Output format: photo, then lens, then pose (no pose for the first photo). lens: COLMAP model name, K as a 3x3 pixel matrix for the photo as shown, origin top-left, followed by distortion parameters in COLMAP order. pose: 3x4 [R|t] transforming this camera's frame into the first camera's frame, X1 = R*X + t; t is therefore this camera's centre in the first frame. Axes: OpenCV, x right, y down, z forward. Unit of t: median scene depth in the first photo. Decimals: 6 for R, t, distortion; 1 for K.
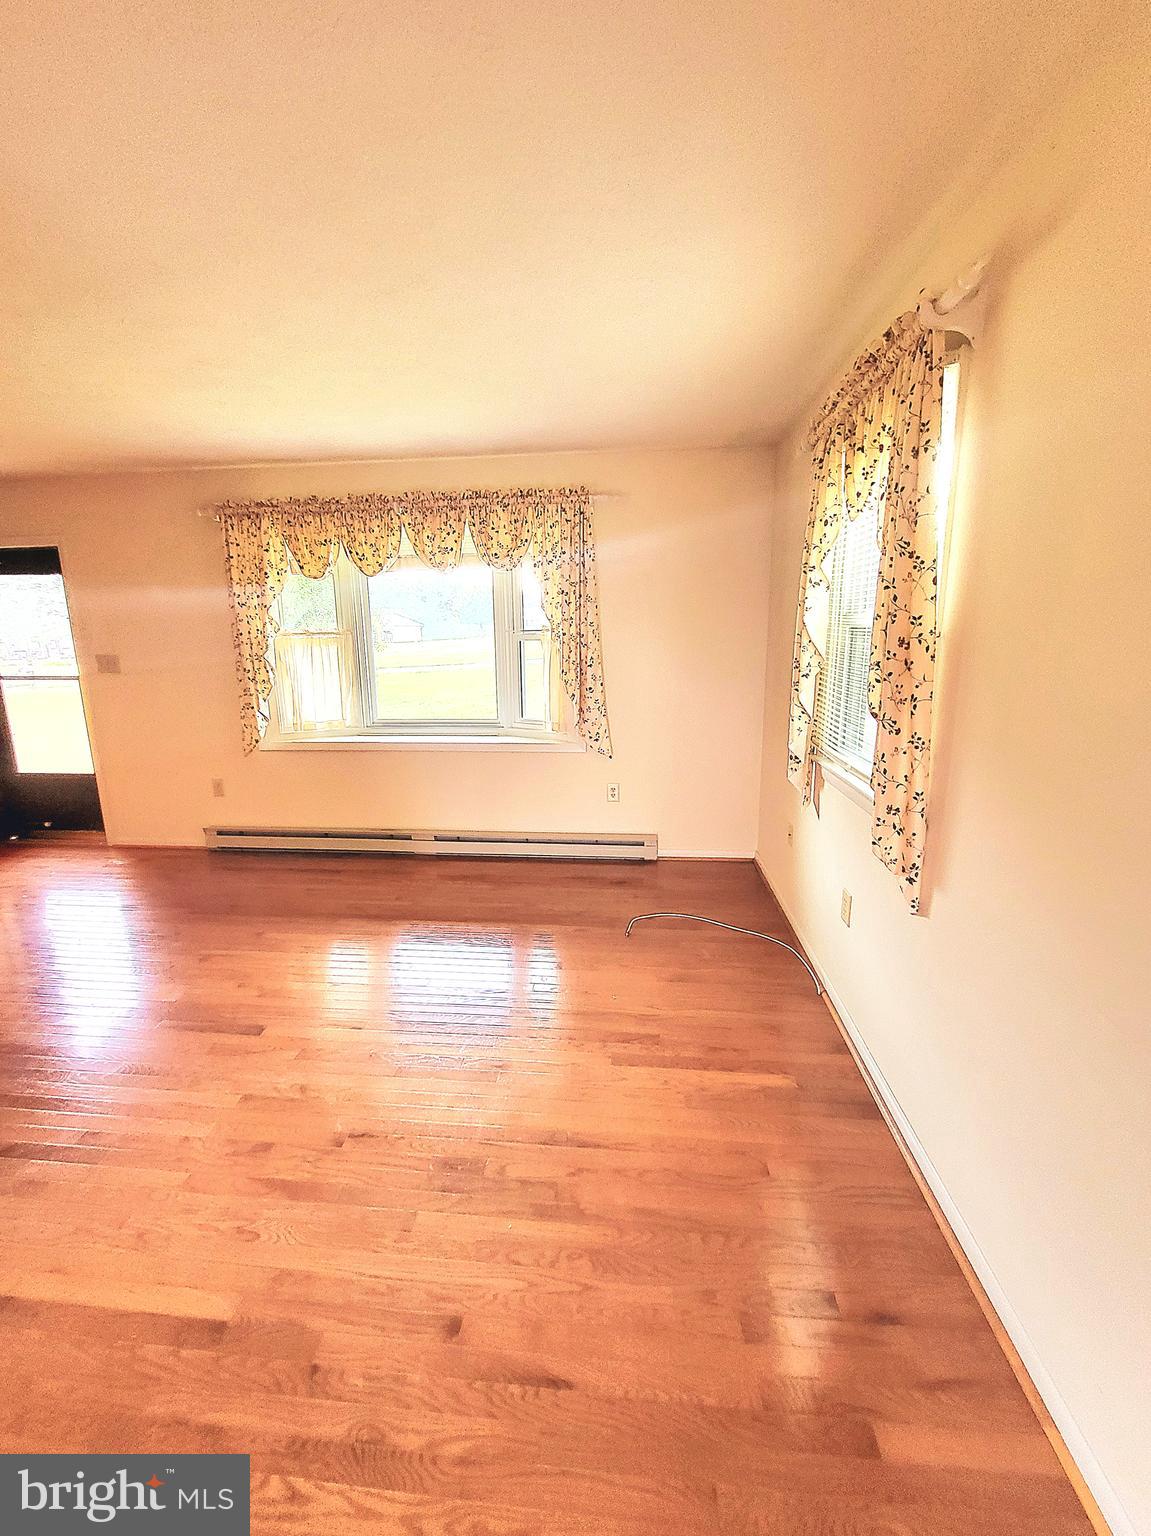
lens RADIAL K [[606.9, 0, 577.4], [0, 606.9, 767.5], [0, 0, 1]] dist [0.001681, -0.000463]
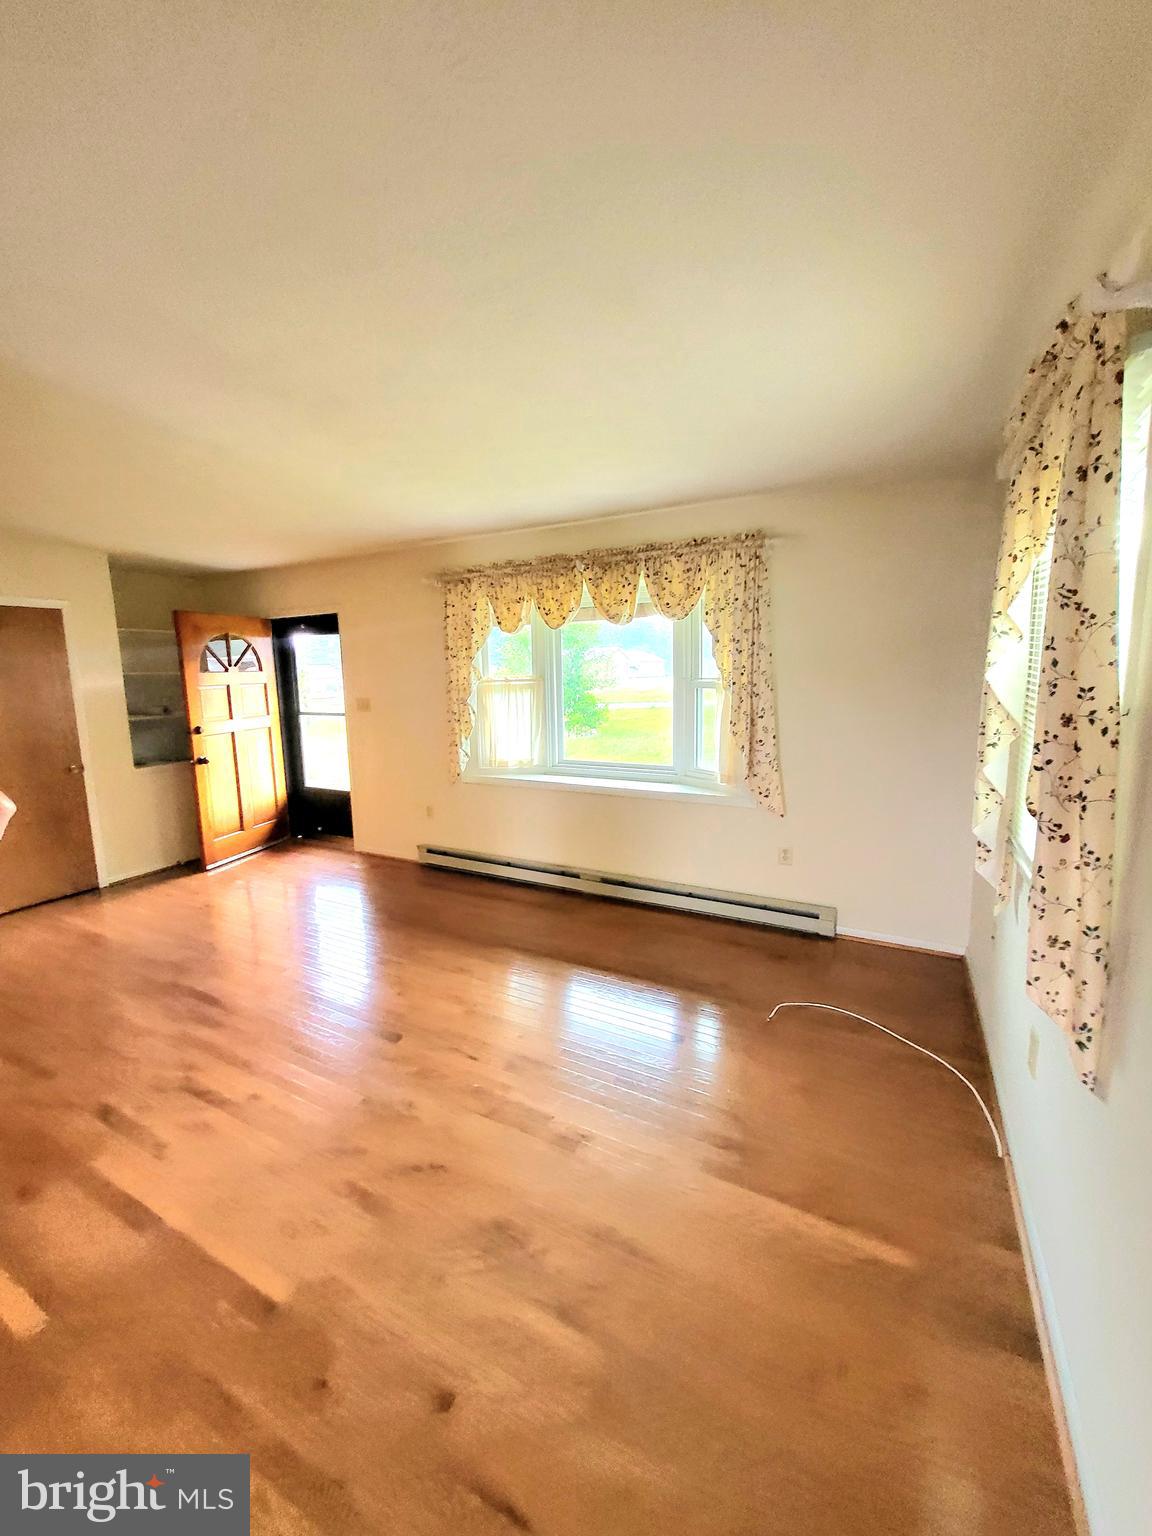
lens RADIAL K [[606.9, 0, 575.2], [0, 606.9, 767.9], [0, 0, 1]] dist [0.001681, -0.000463]
pose [[0.922060, 0.056788, -0.382858, 0.123429], [-0.076905, 0.996336, -0.037431, -0.034359], [0.379329, 0.063957, 0.923049, 0.039774]]
